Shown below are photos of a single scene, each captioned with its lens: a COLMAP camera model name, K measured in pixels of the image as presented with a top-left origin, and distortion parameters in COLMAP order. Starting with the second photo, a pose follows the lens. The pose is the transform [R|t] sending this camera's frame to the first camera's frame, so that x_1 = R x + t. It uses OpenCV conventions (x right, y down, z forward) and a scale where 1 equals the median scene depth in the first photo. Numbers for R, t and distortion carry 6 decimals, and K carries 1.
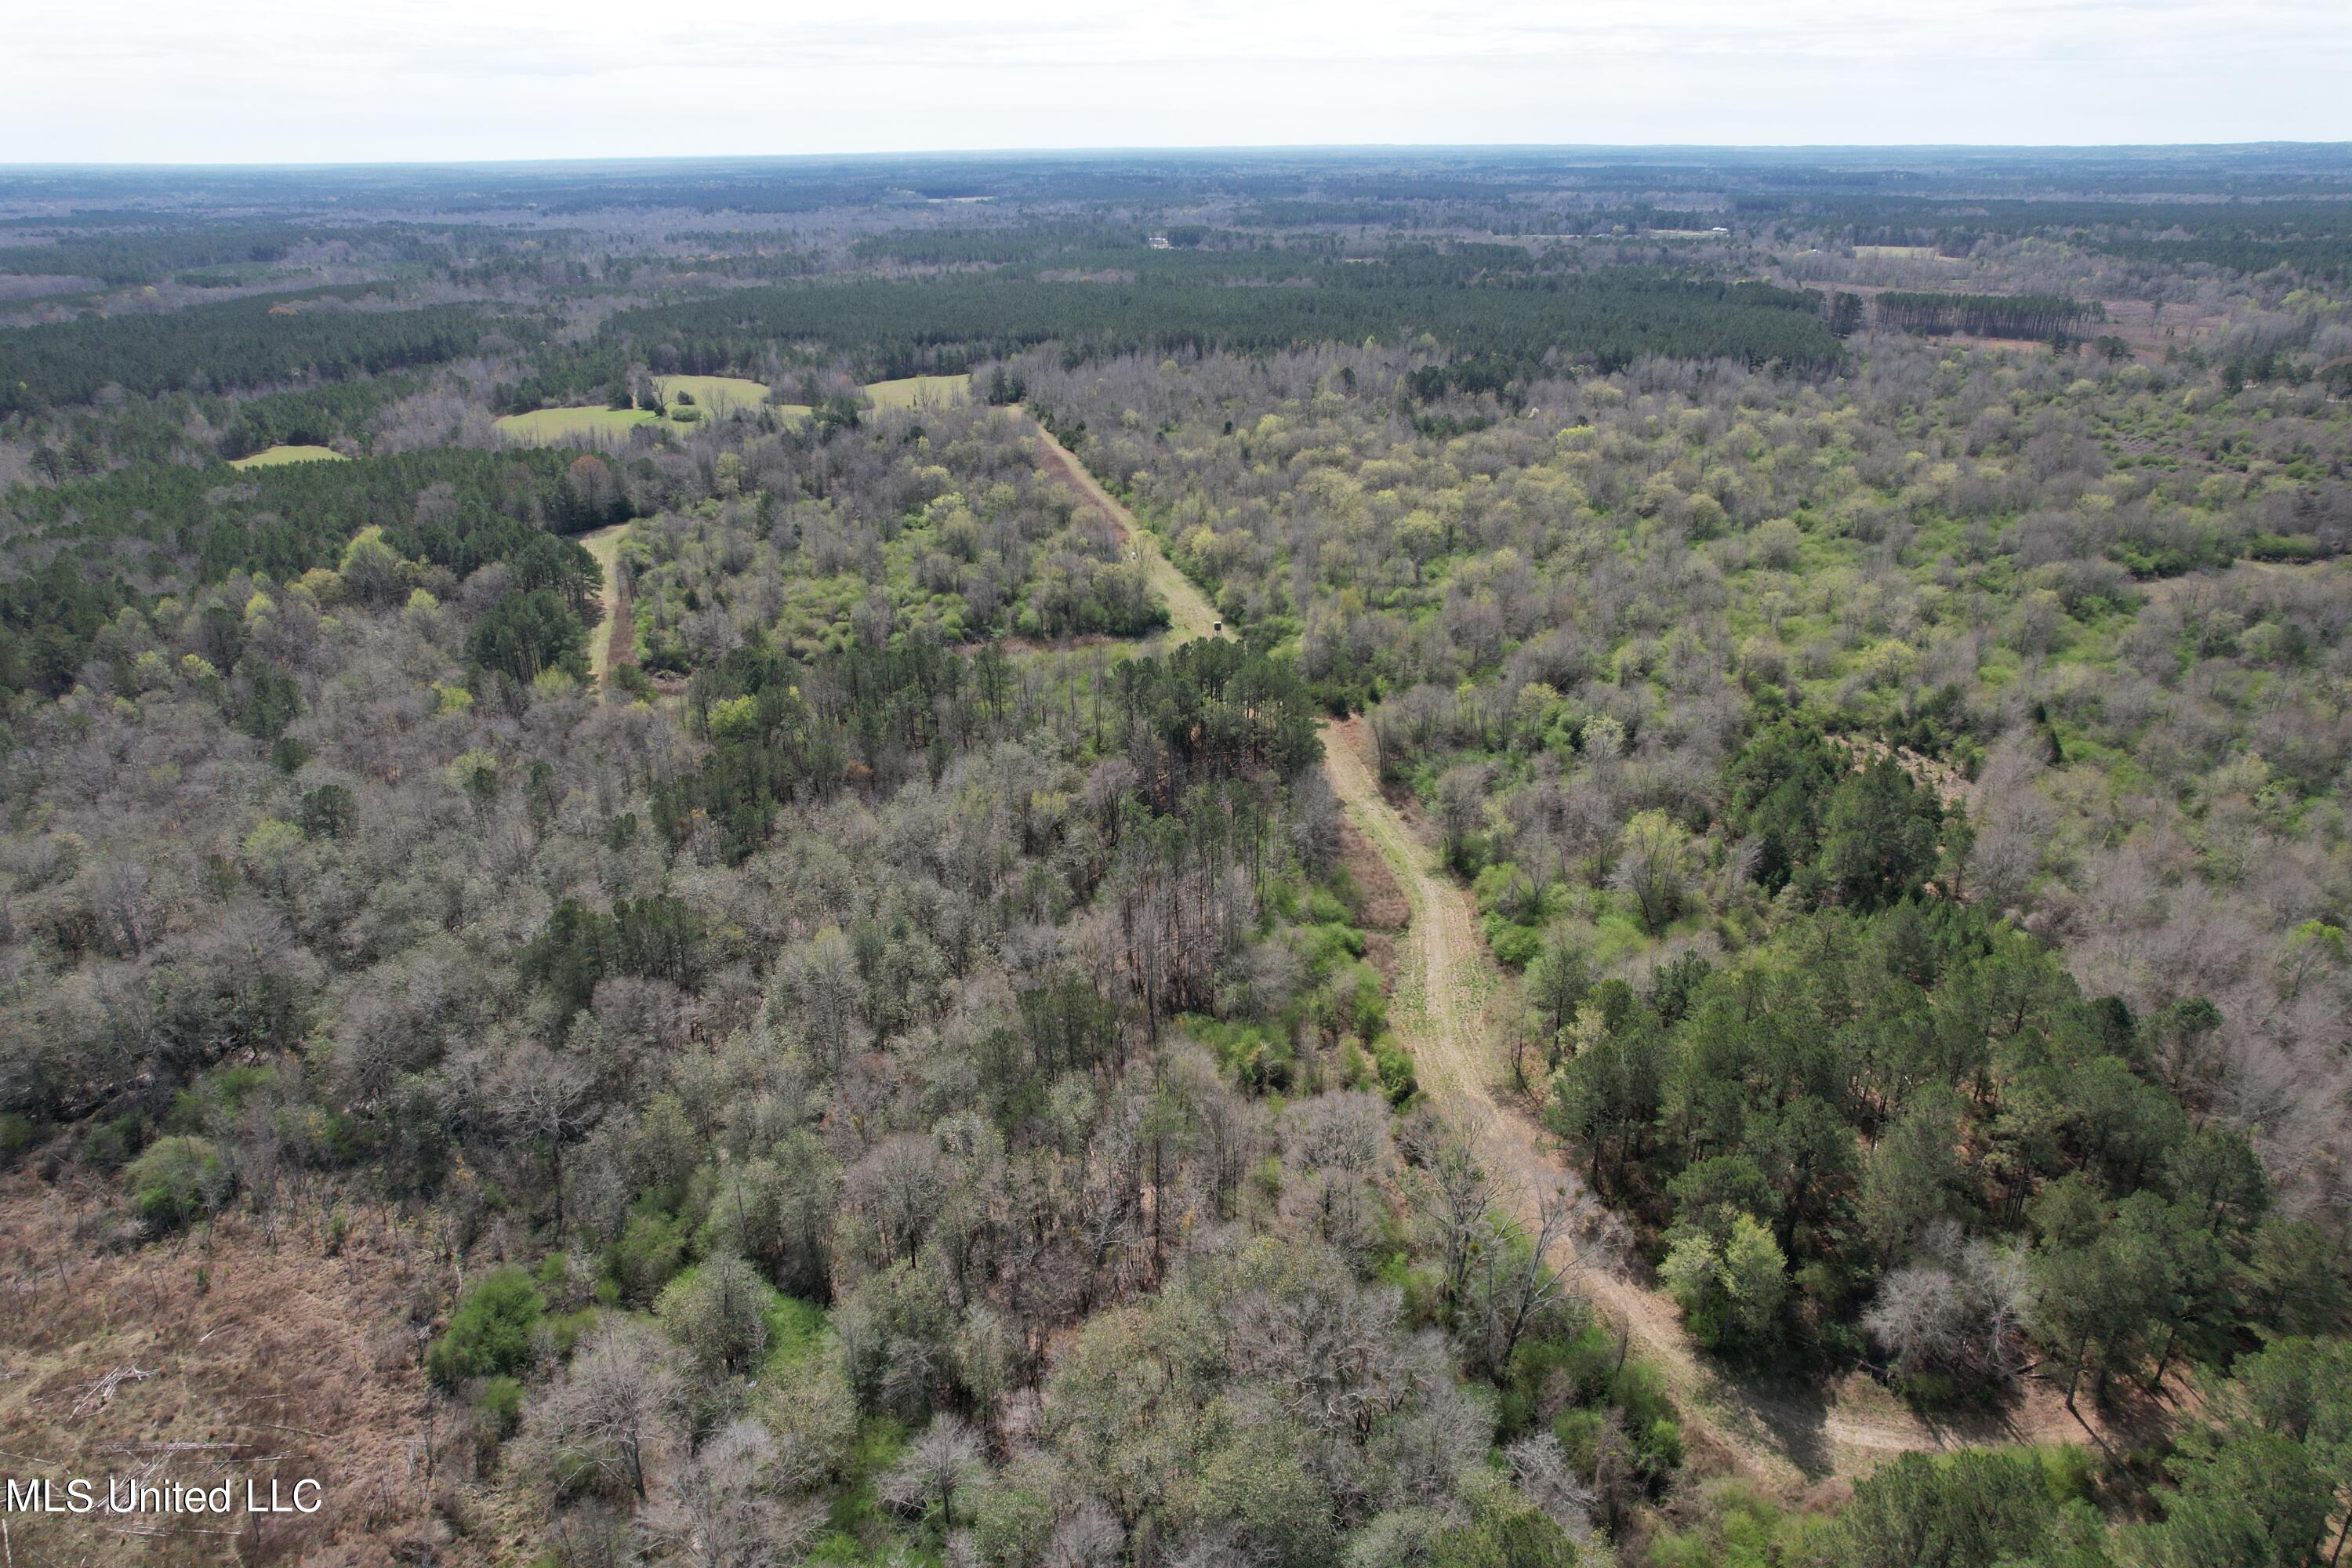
lens RADIAL K [[1547.9, 0, 1174.6], [0, 1547.9, 785.9], [0, 0, 1]] dist [-0.066845, 0.069867]
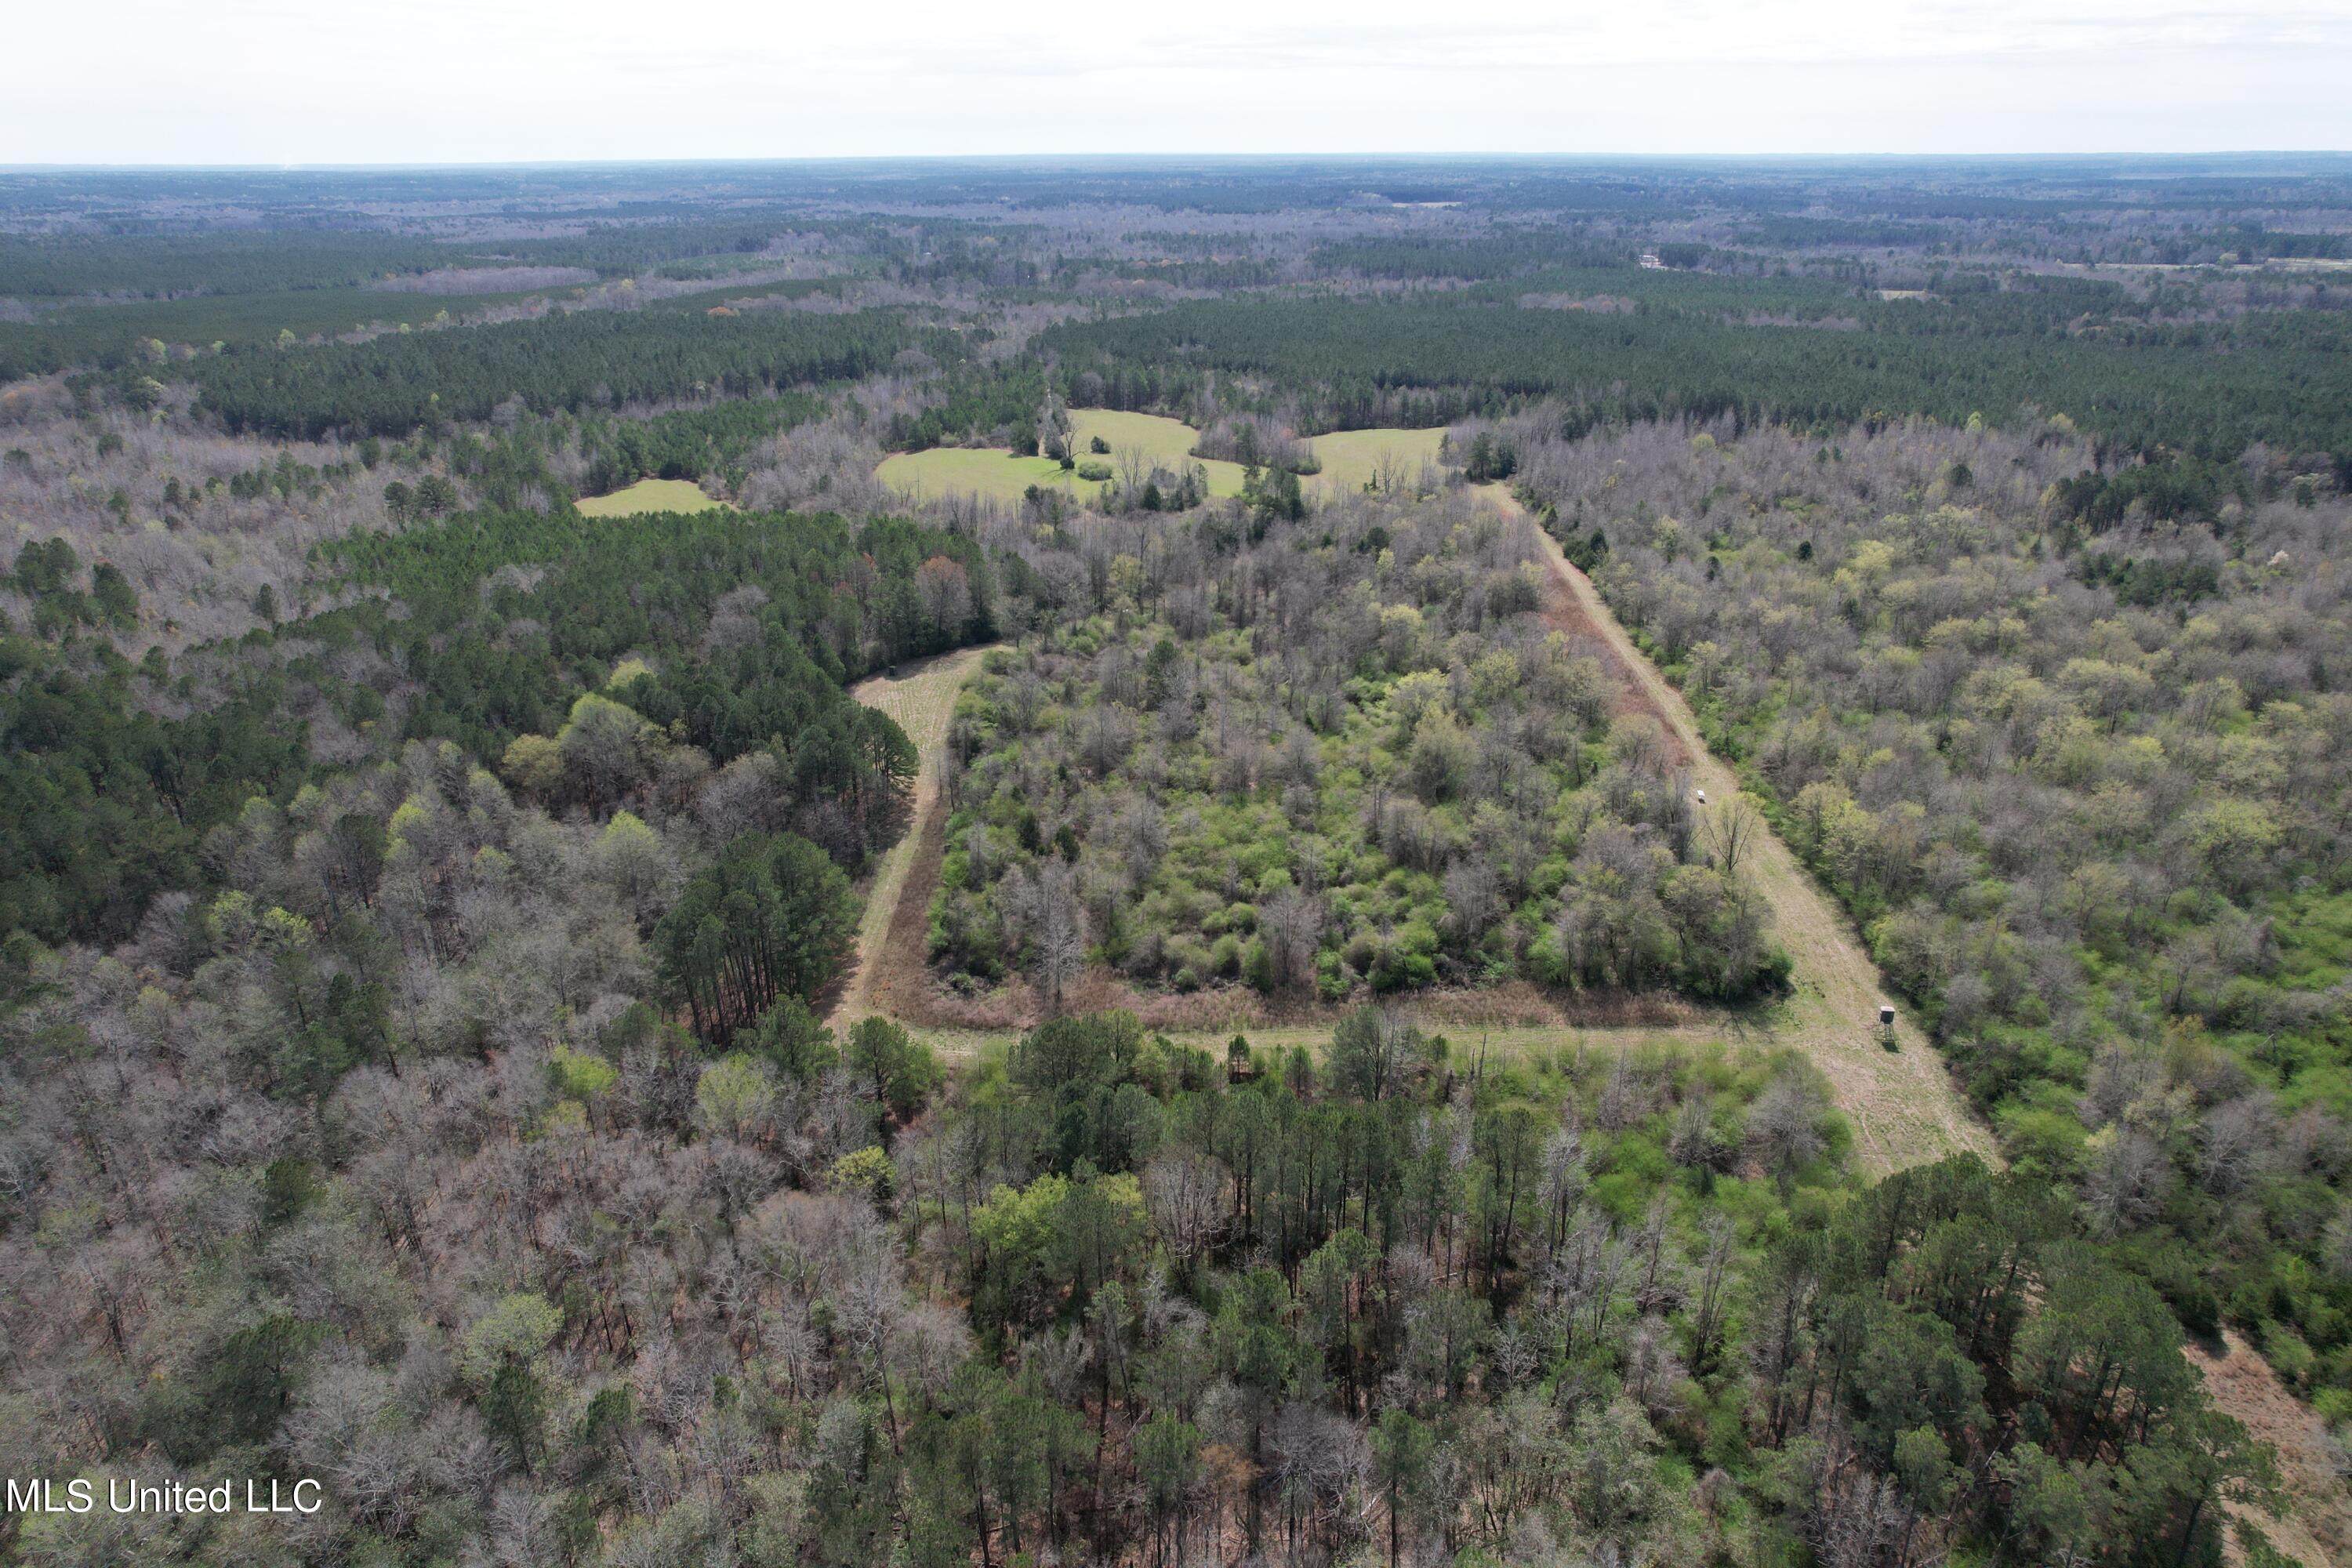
lens RADIAL K [[1547.9, 0, 1176.9], [0, 1547.9, 776.5], [0, 0, 1]] dist [-0.066845, 0.069867]
pose [[0.961666, 0.110862, -0.250817, -0.050765], [-0.112446, 0.993625, 0.008054, -0.091788], [0.250111, 0.020458, 0.968001, 0.215338]]
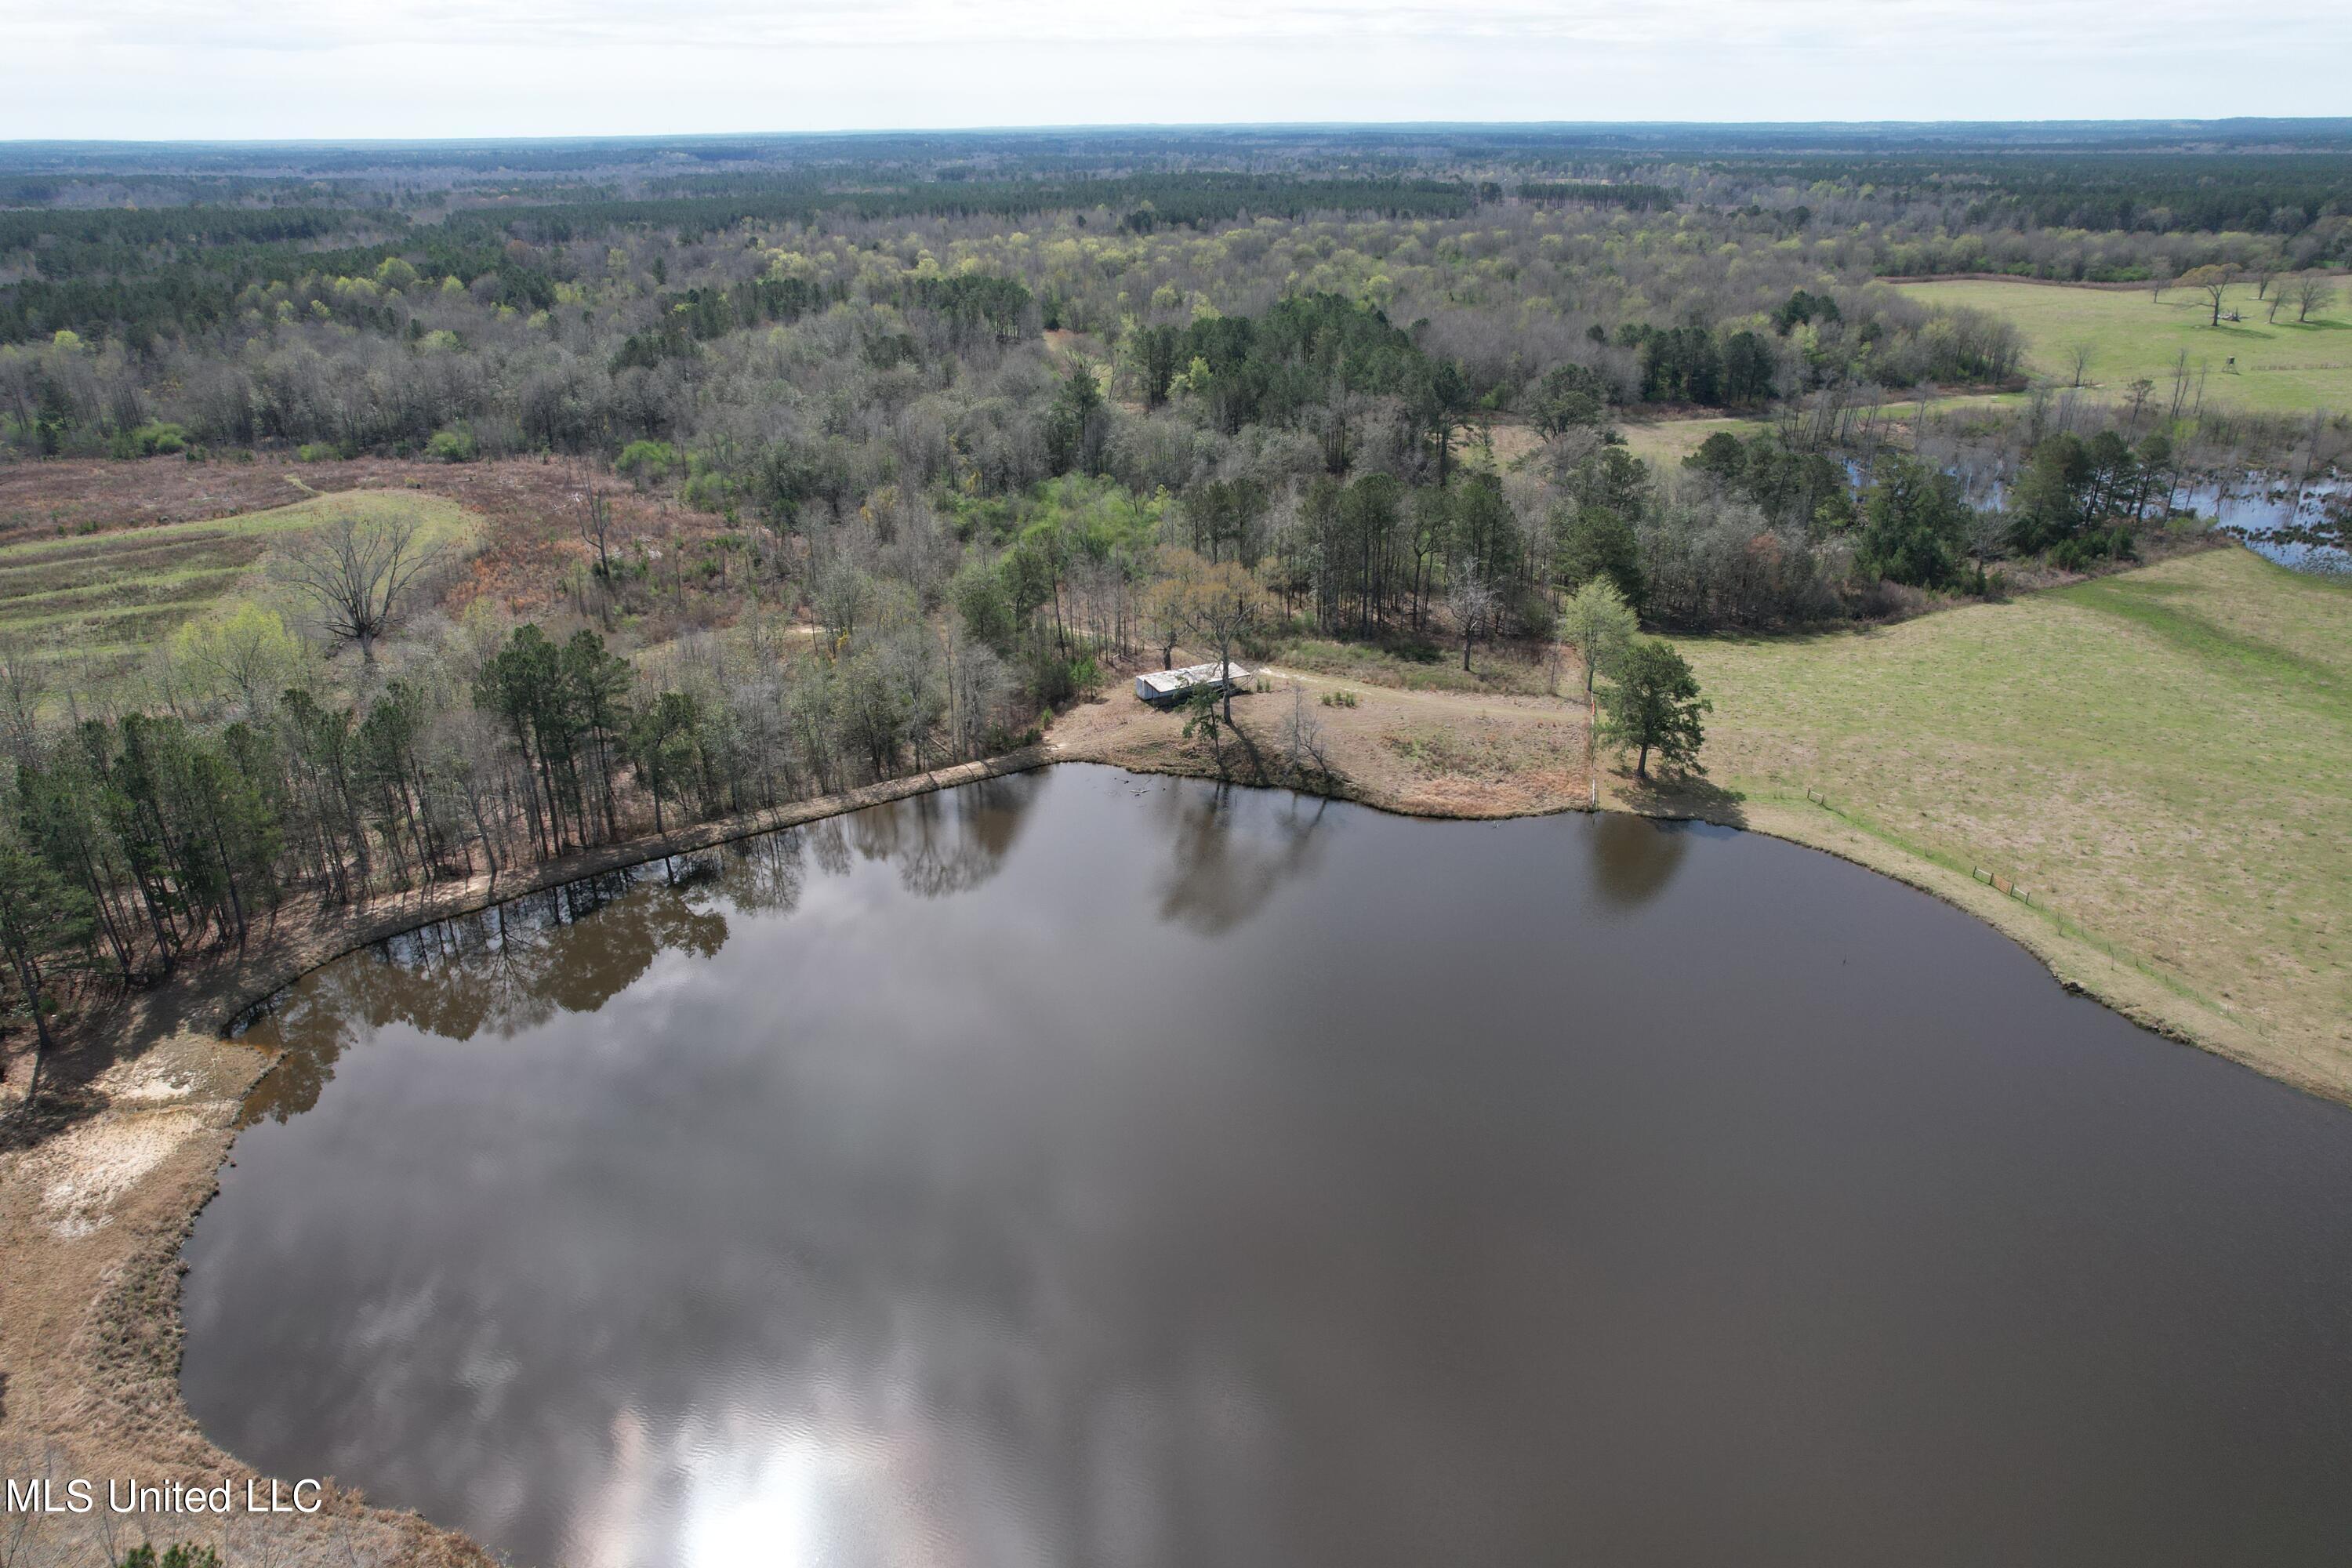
lens RADIAL K [[1547.9, 0, 1174.2], [0, 1547.9, 789.7], [0, 0, 1]] dist [-0.066845, 0.069867]
pose [[0.990359, -0.055314, 0.126999, -0.000563], [0.053852, 0.998437, 0.014922, 0.207888], [-0.127626, -0.007939, 0.991791, -0.314212]]
